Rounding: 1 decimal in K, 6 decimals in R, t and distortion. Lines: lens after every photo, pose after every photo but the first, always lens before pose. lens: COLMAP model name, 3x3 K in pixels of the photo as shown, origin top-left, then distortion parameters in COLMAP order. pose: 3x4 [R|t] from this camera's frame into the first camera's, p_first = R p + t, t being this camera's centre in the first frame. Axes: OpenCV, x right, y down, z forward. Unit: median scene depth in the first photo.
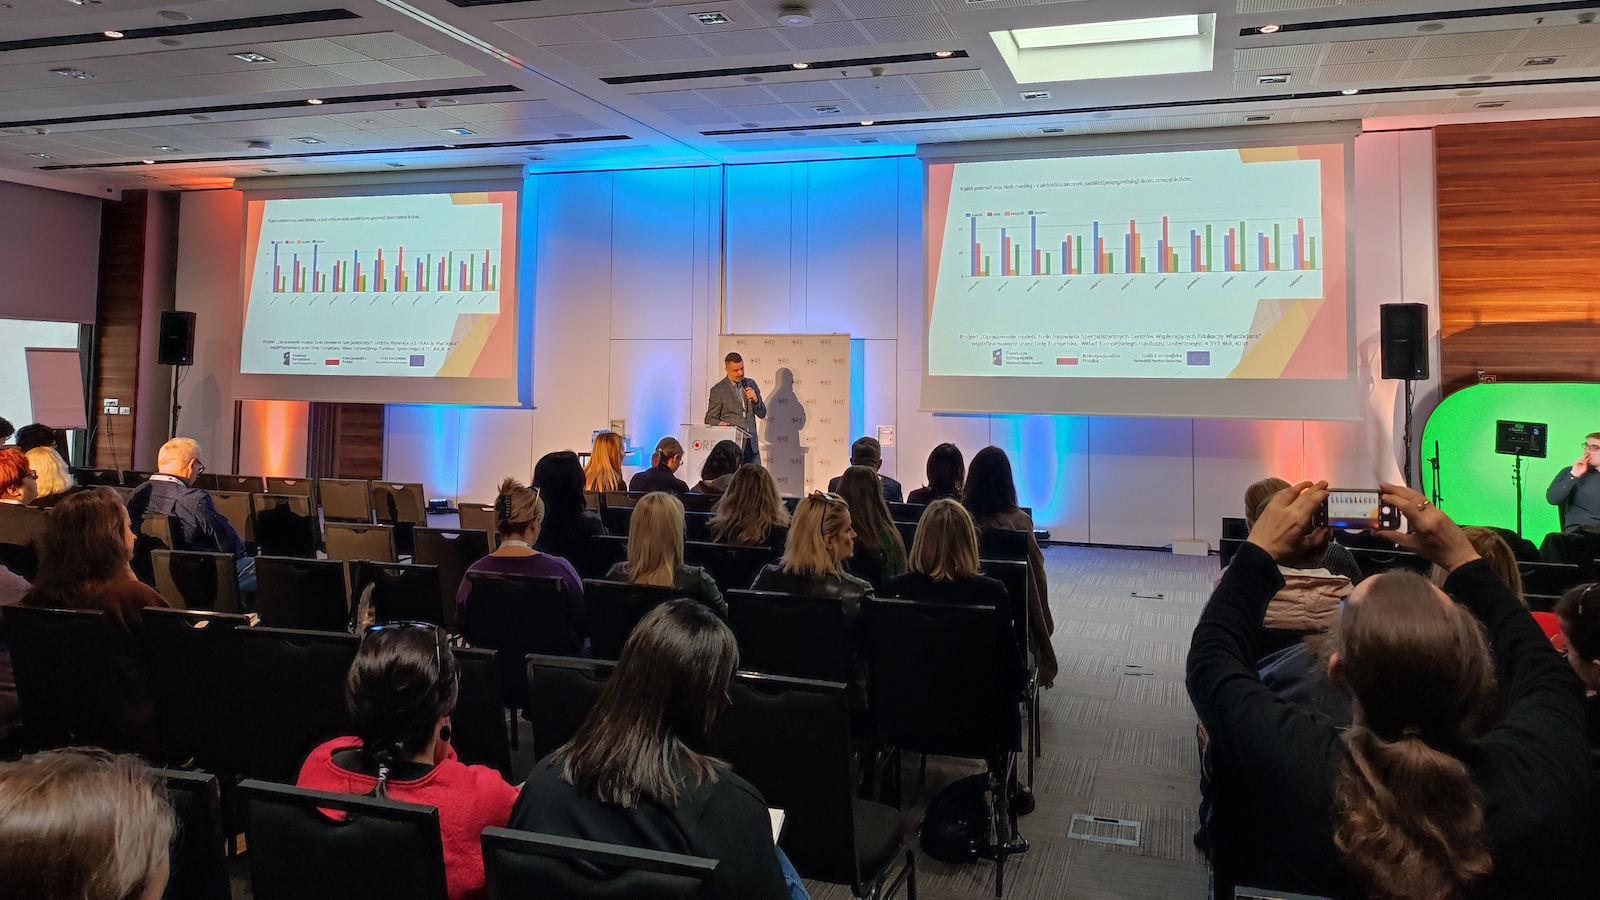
lens RADIAL K [[1158.2, 0, 800.7], [0, 1158.2, 306.5], [0, 0, 1]] dist [0.021182, -0.009495]
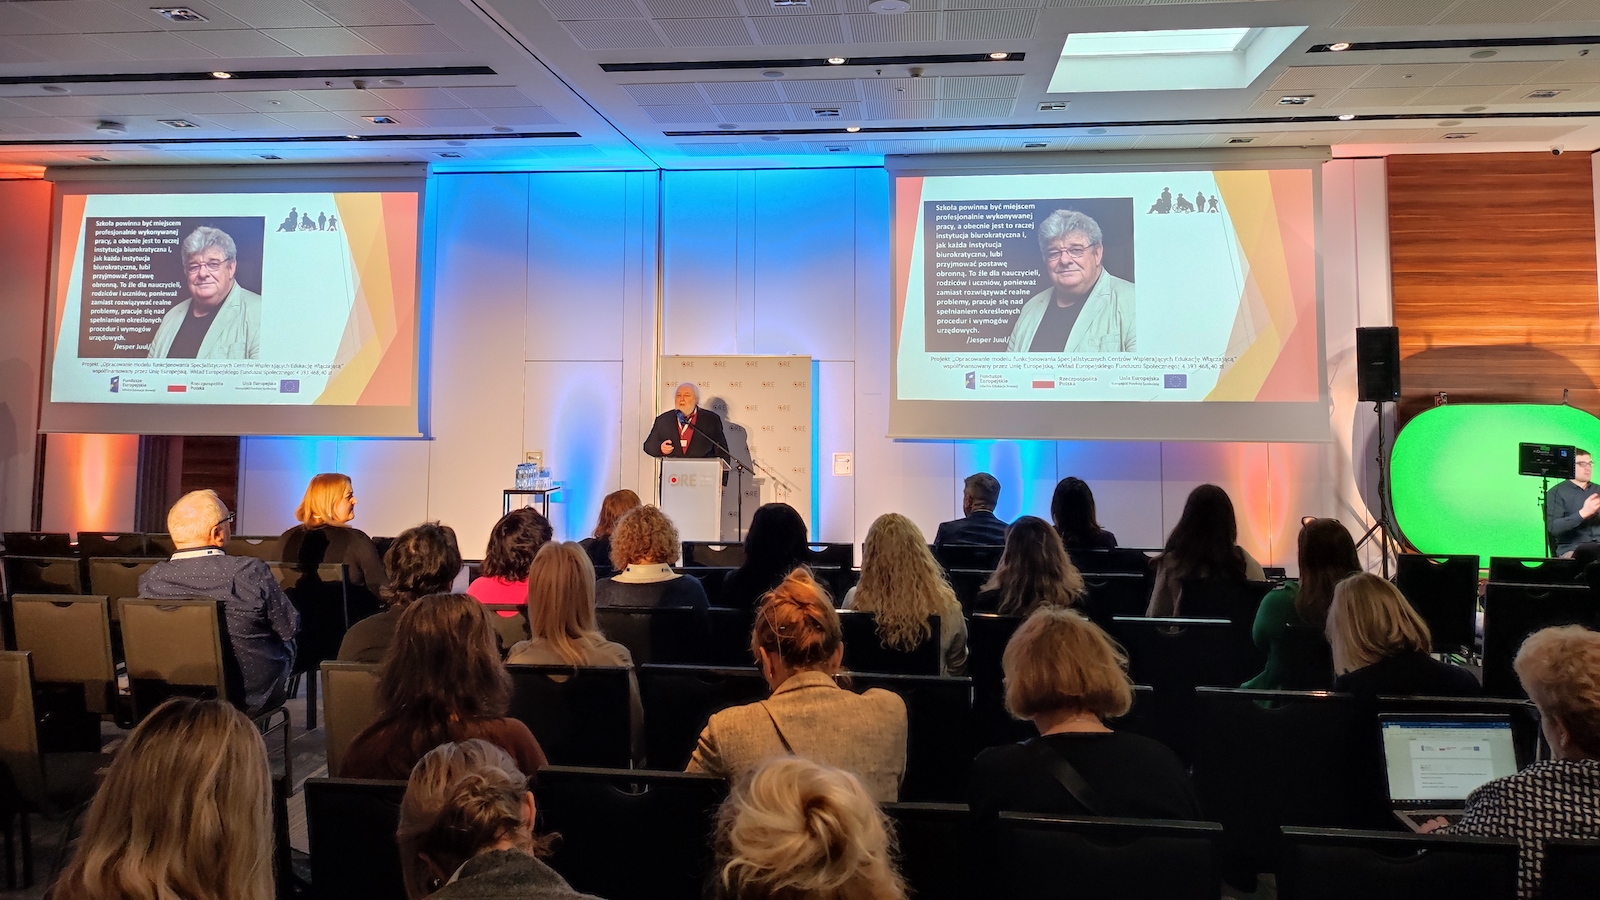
lens RADIAL K [[1158.2, 0, 800.7], [0, 1158.2, 306.5], [0, 0, 1]] dist [0.021182, -0.009495]
pose [[0.977877, 0.009880, 0.208948, -0.175327], [-0.006507, 0.999837, -0.016824, -0.000137], [-0.209080, 0.015092, 0.977782, 0.099404]]
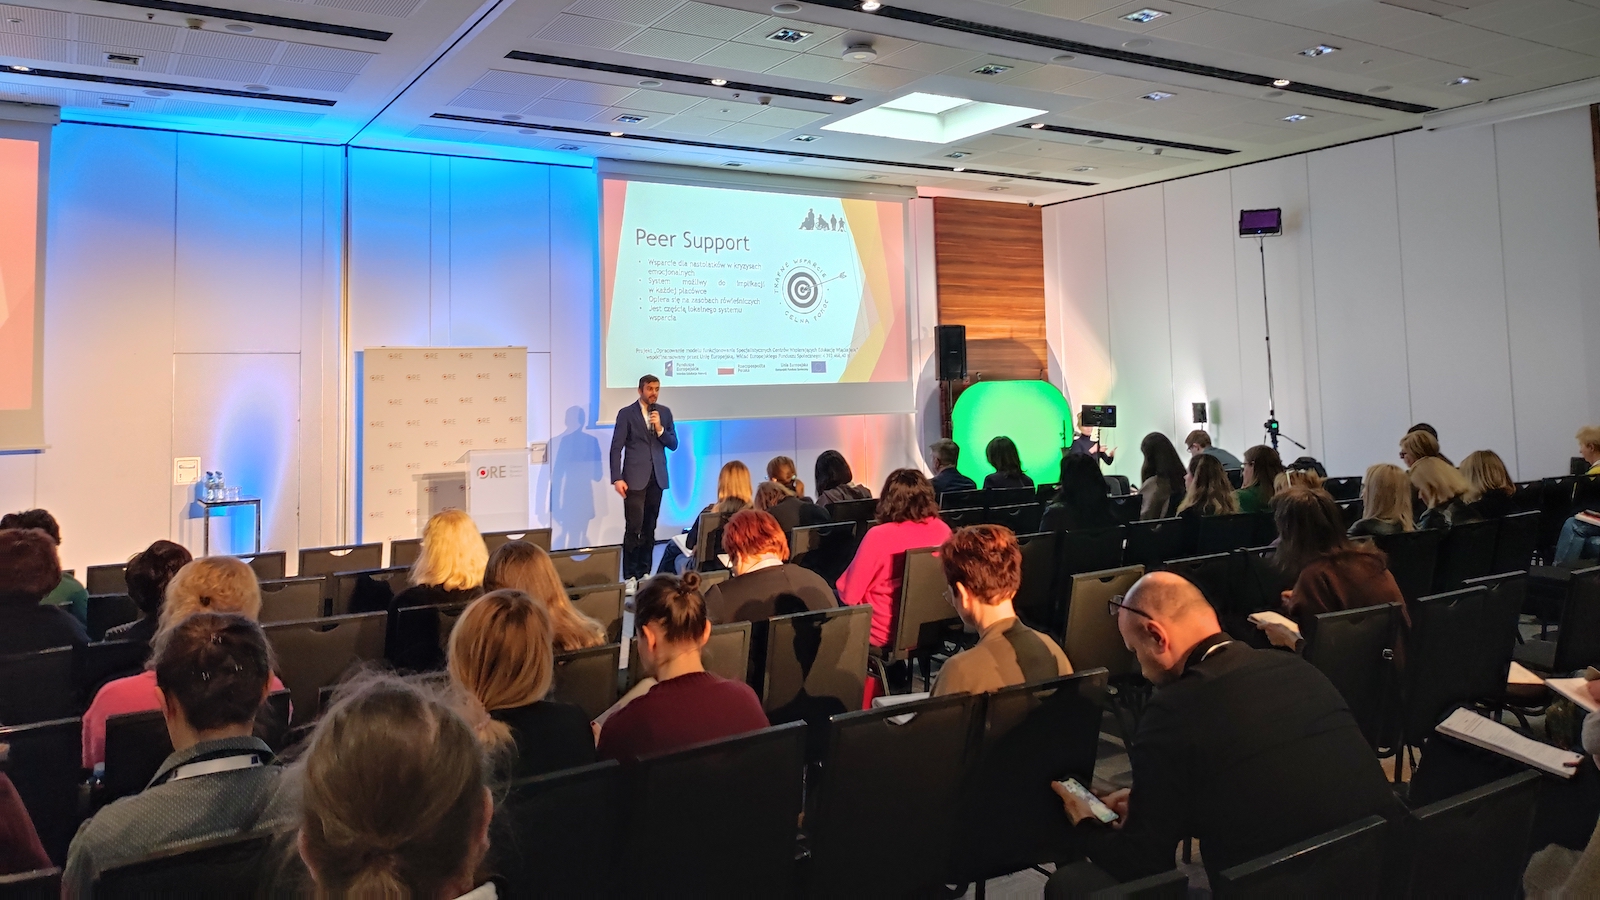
lens RADIAL K [[1151.6, 0, 796.1], [0, 1151.6, 303.8], [0, 0, 1]] dist [0.059330, -0.086692]
pose [[0.642357, 0.030442, 0.765801, -0.591541], [-0.019626, 0.999537, -0.023272, 0.006778], [-0.766155, -0.000081, 0.642656, 0.243973]]
